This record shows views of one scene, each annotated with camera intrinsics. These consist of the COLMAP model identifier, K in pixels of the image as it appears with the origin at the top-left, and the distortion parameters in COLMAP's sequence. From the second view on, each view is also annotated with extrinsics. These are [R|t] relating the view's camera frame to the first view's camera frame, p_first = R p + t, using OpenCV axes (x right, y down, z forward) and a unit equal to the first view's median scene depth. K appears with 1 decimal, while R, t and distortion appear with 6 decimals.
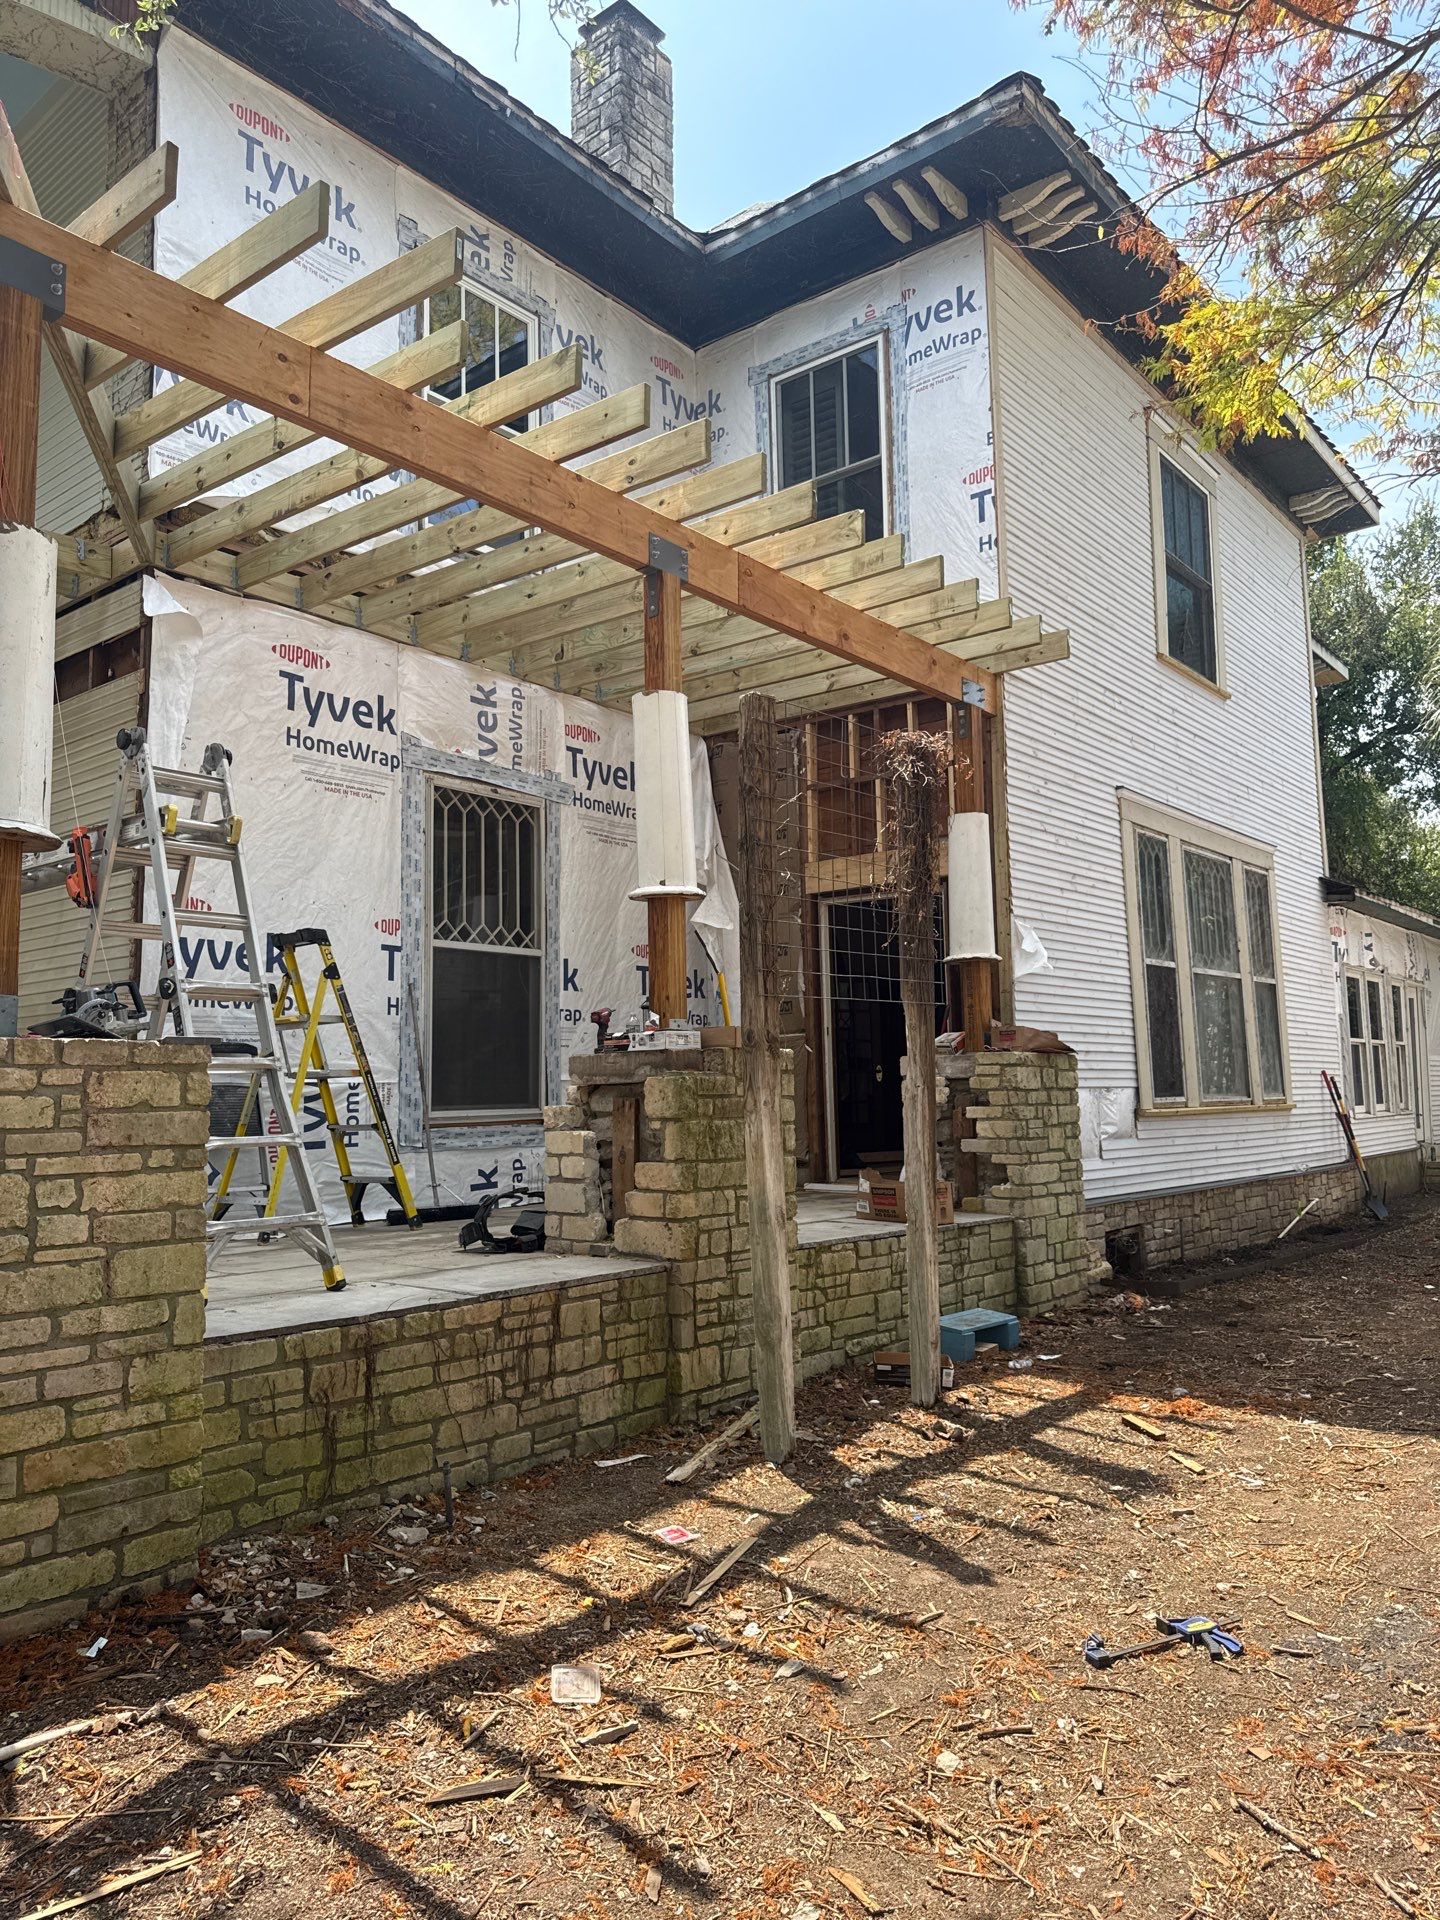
lens RADIAL K [[1375.3, 0, 730.0], [0, 1375.3, 954.8], [0, 0, 1]] dist [0.029982, -0.031634]
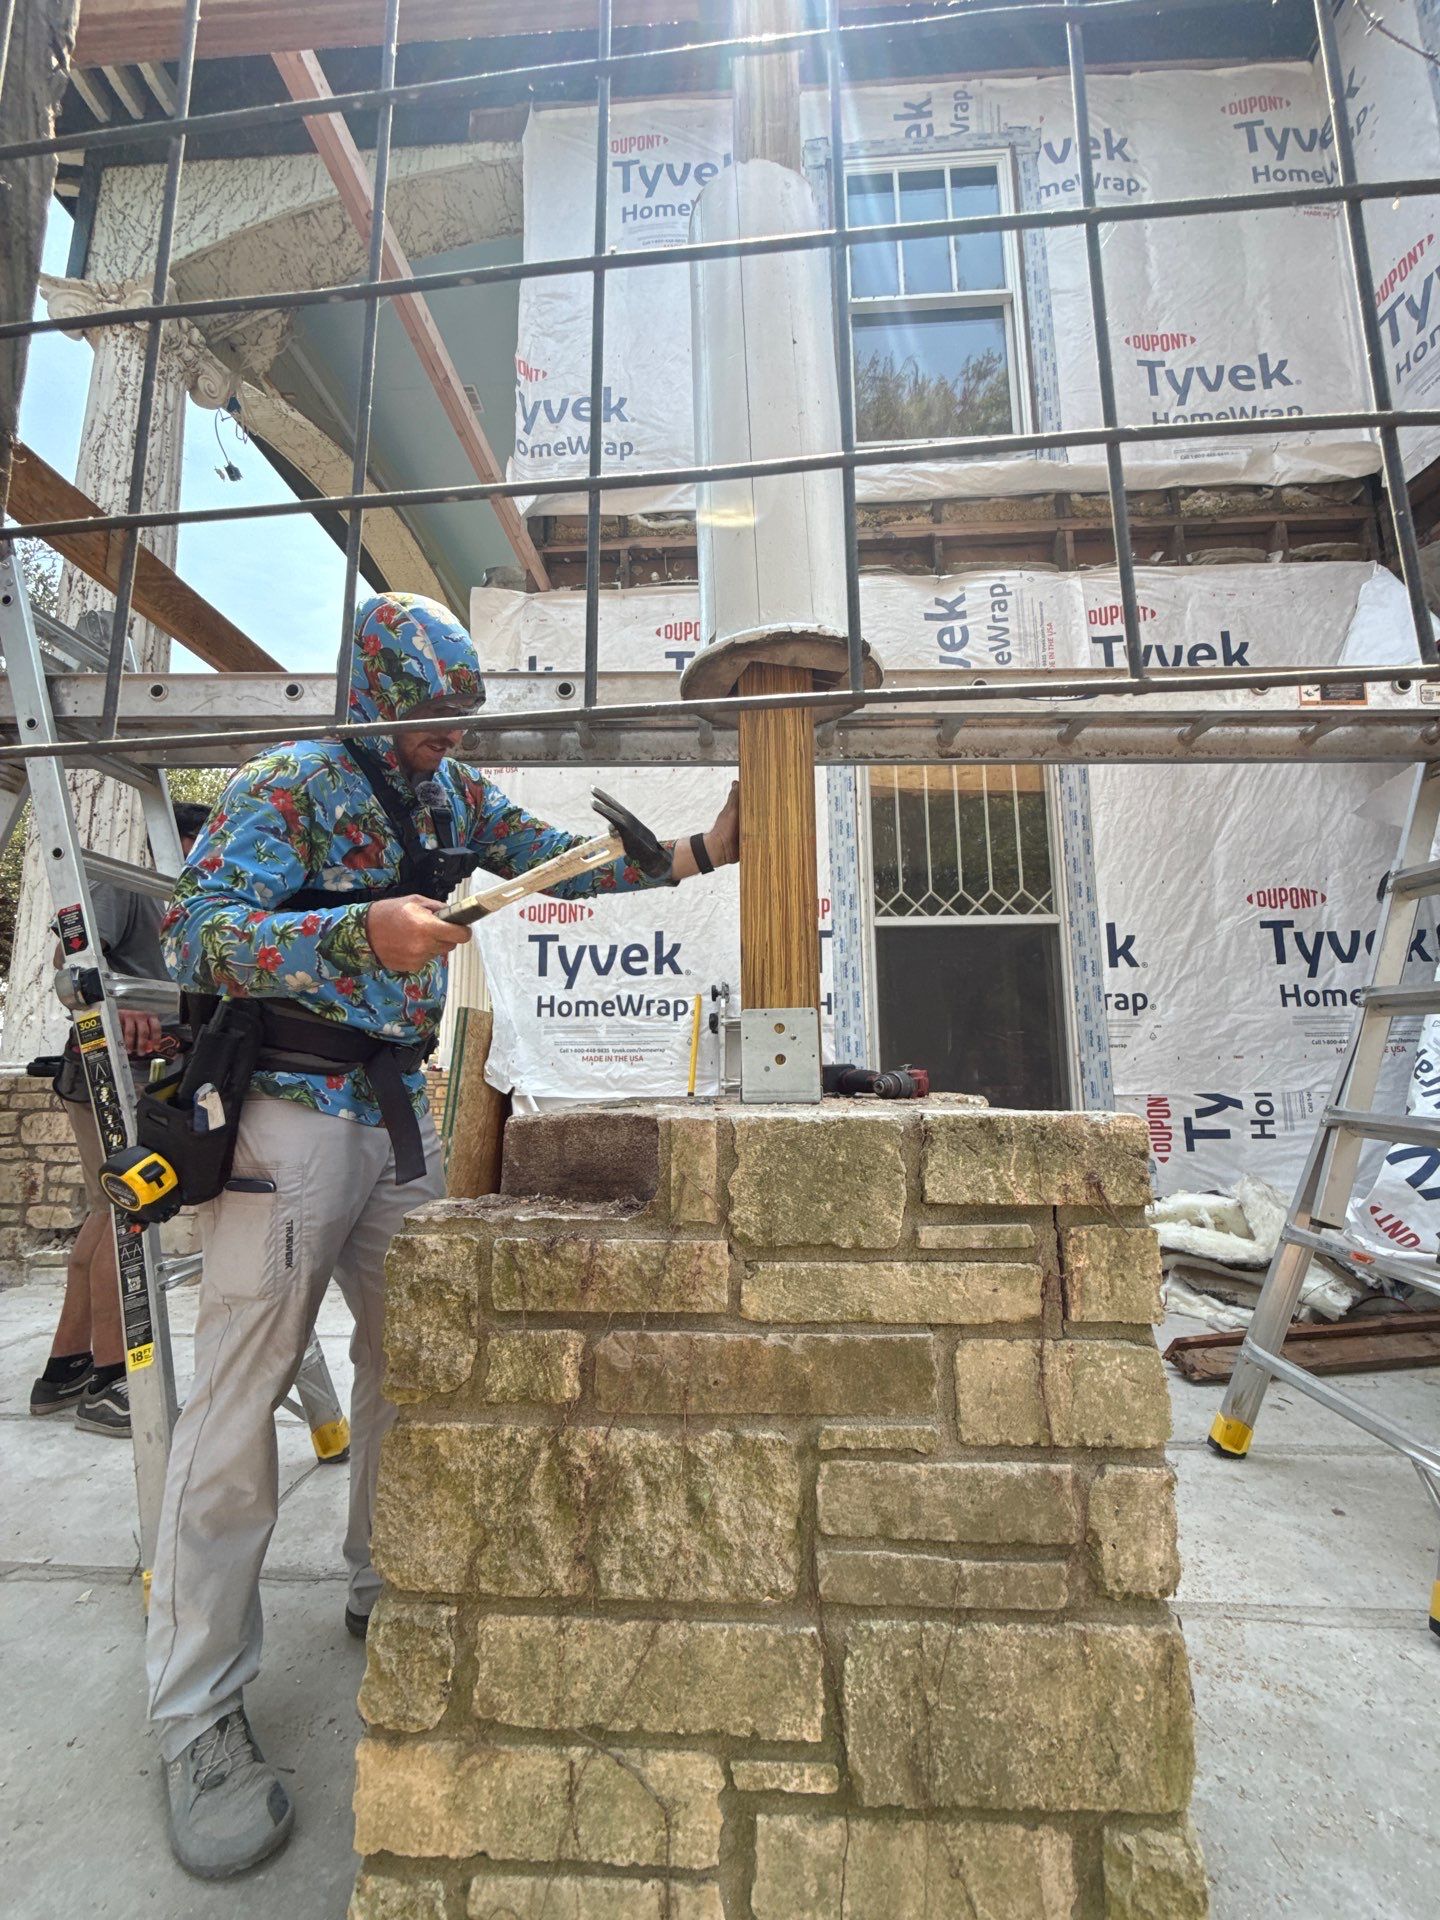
lens RADIAL K [[760.8, 0, 723.6], [0, 760.8, 961.3], [0, 0, 1]] dist [0.000472, -0.000243]
pose [[0.591995, -0.097531, -0.800018, 0.084500], [0.078353, 0.994913, -0.063311, 0.035974], [0.802124, -0.025205, 0.596626, 0.678498]]
